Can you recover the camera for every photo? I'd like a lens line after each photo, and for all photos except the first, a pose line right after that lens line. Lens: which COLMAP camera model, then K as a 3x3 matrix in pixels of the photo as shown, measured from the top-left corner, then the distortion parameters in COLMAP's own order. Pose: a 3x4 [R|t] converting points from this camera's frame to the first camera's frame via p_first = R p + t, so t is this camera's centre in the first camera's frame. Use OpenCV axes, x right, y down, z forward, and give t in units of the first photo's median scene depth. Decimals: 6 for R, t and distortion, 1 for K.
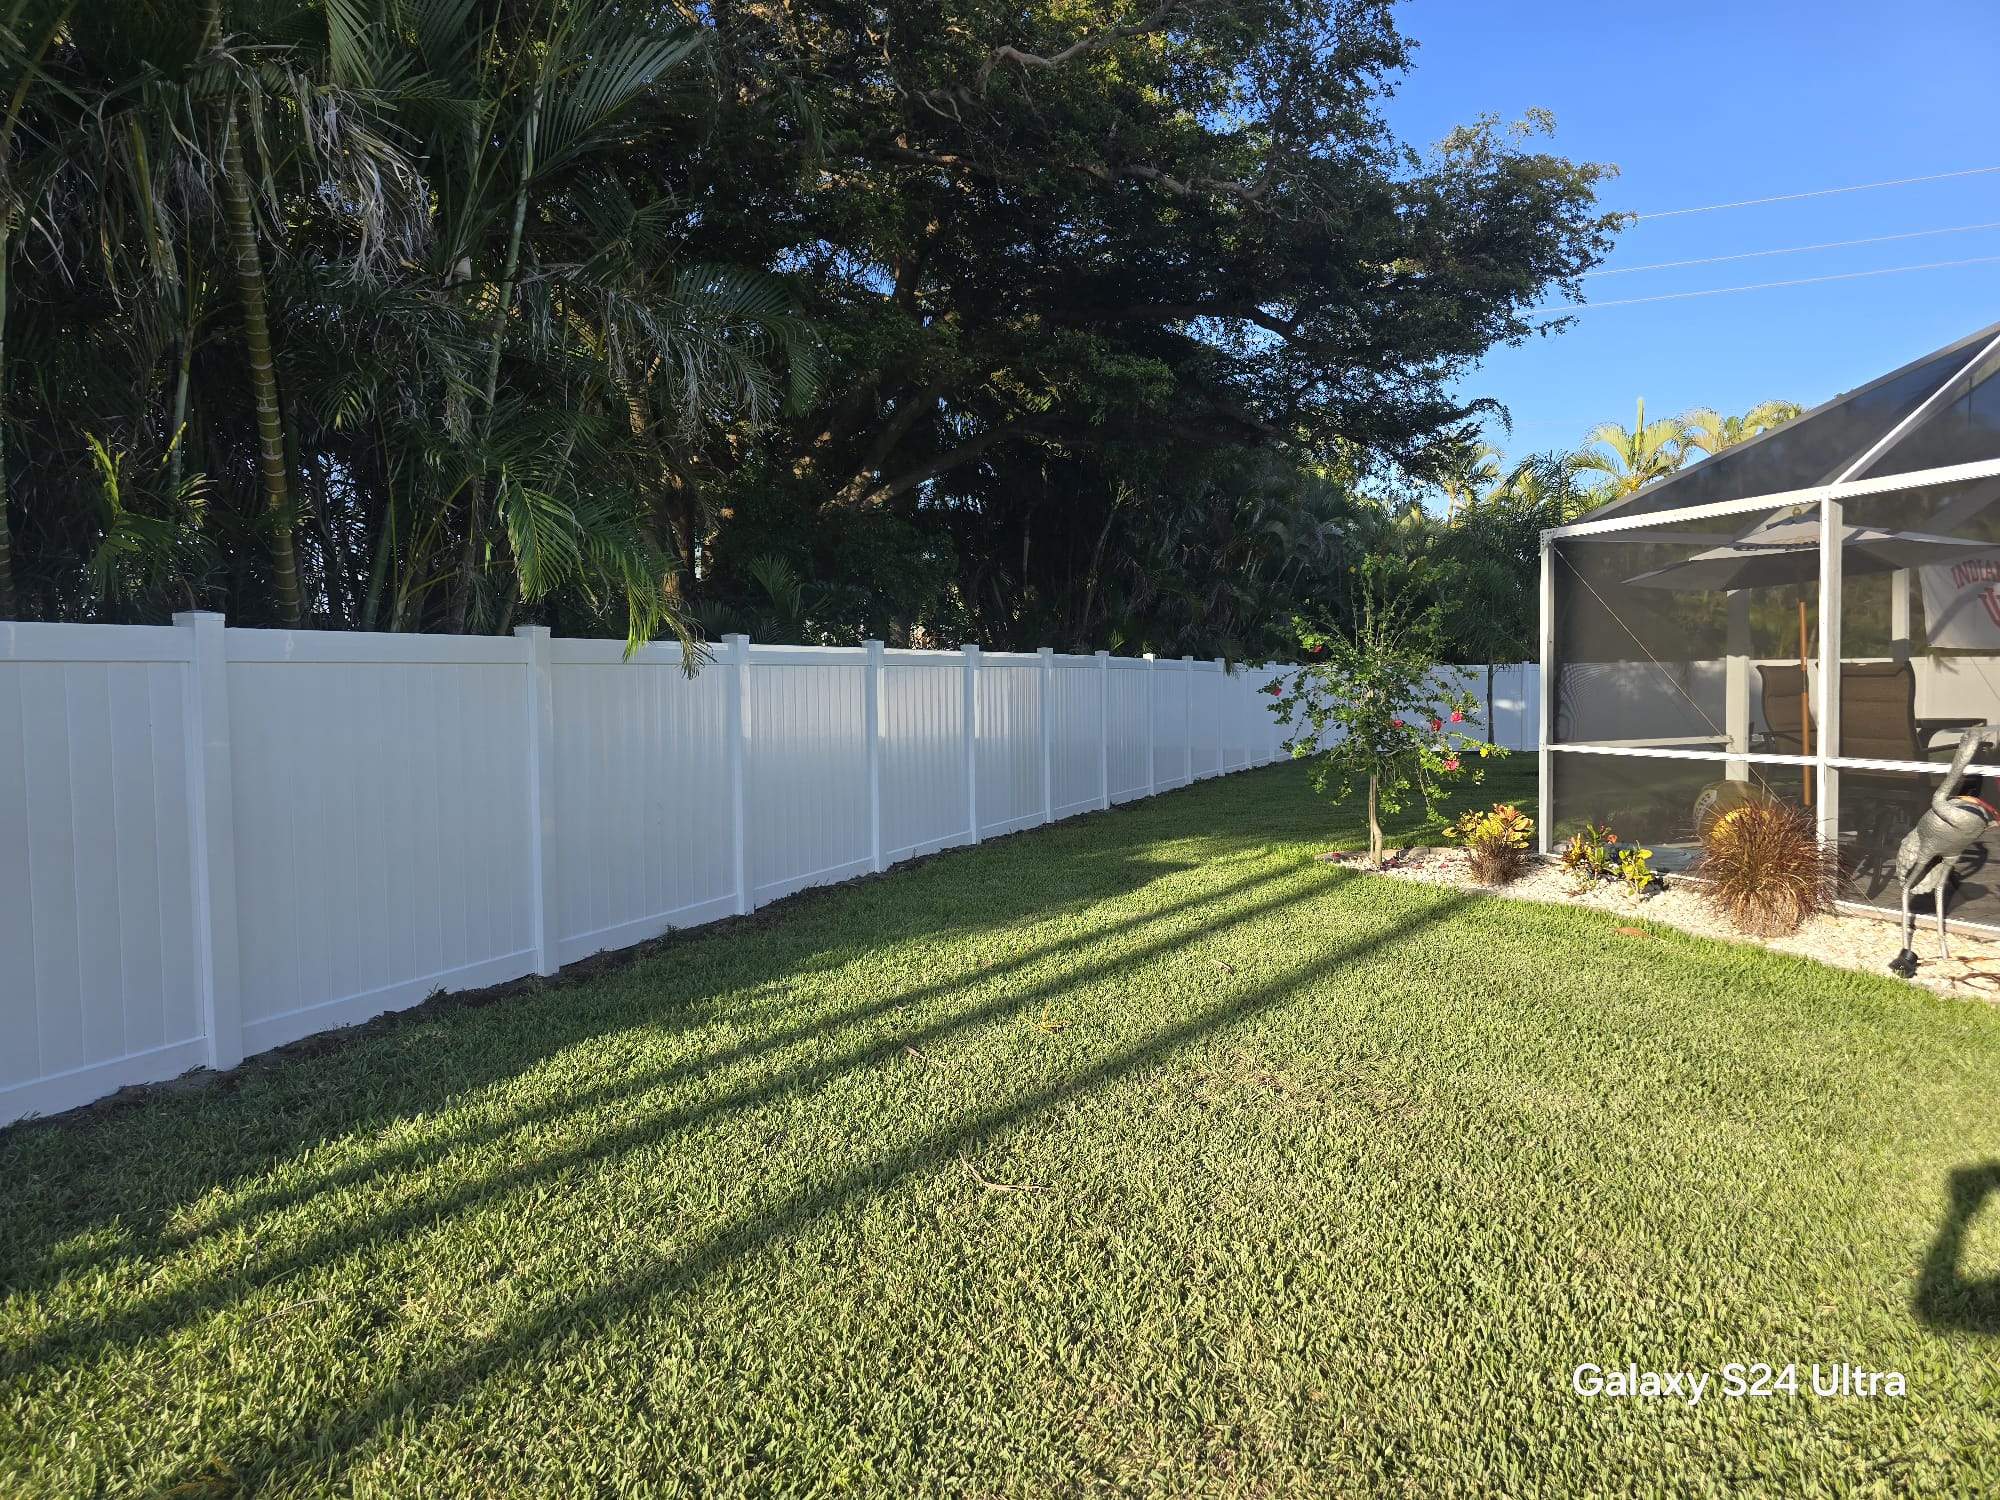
lens RADIAL K [[1410.3, 0, 990.0], [0, 1410.3, 757.4], [0, 0, 1]] dist [0.056773, -0.040726]
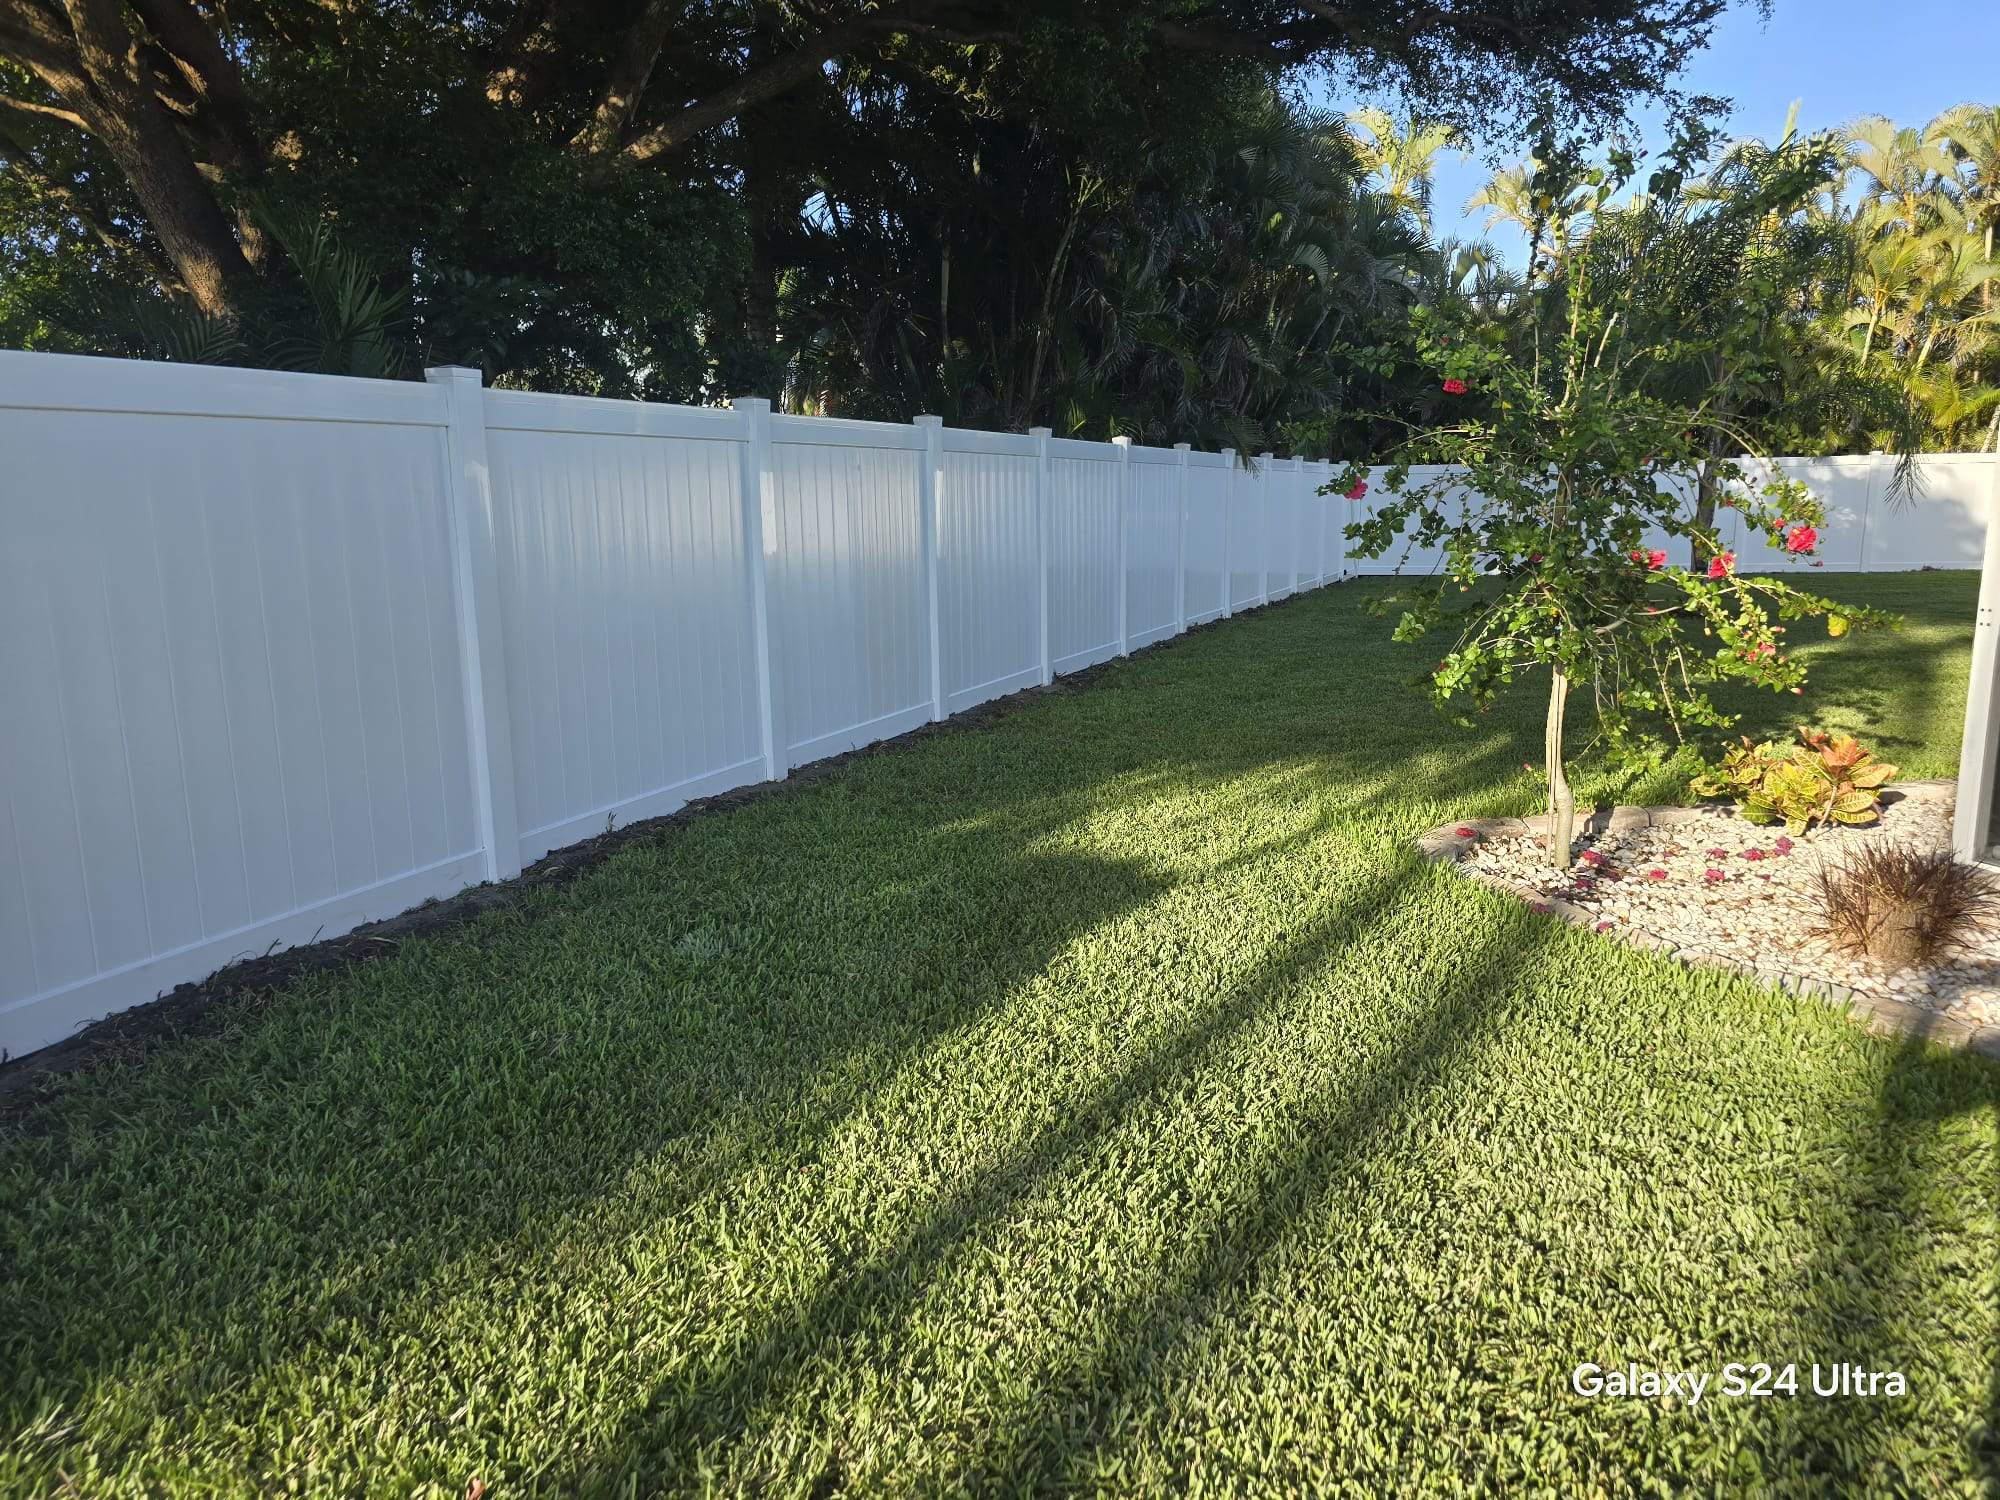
lens RADIAL K [[1269.3, 0, 1024.0], [0, 1269.3, 761.0], [0, 0, 1]] dist [0.043876, -0.046545]
pose [[0.999958, -0.002608, 0.008742, 0.059166], [0.001235, 0.988149, 0.153493, -0.015048], [-0.009039, -0.153476, 0.988111, 0.378141]]
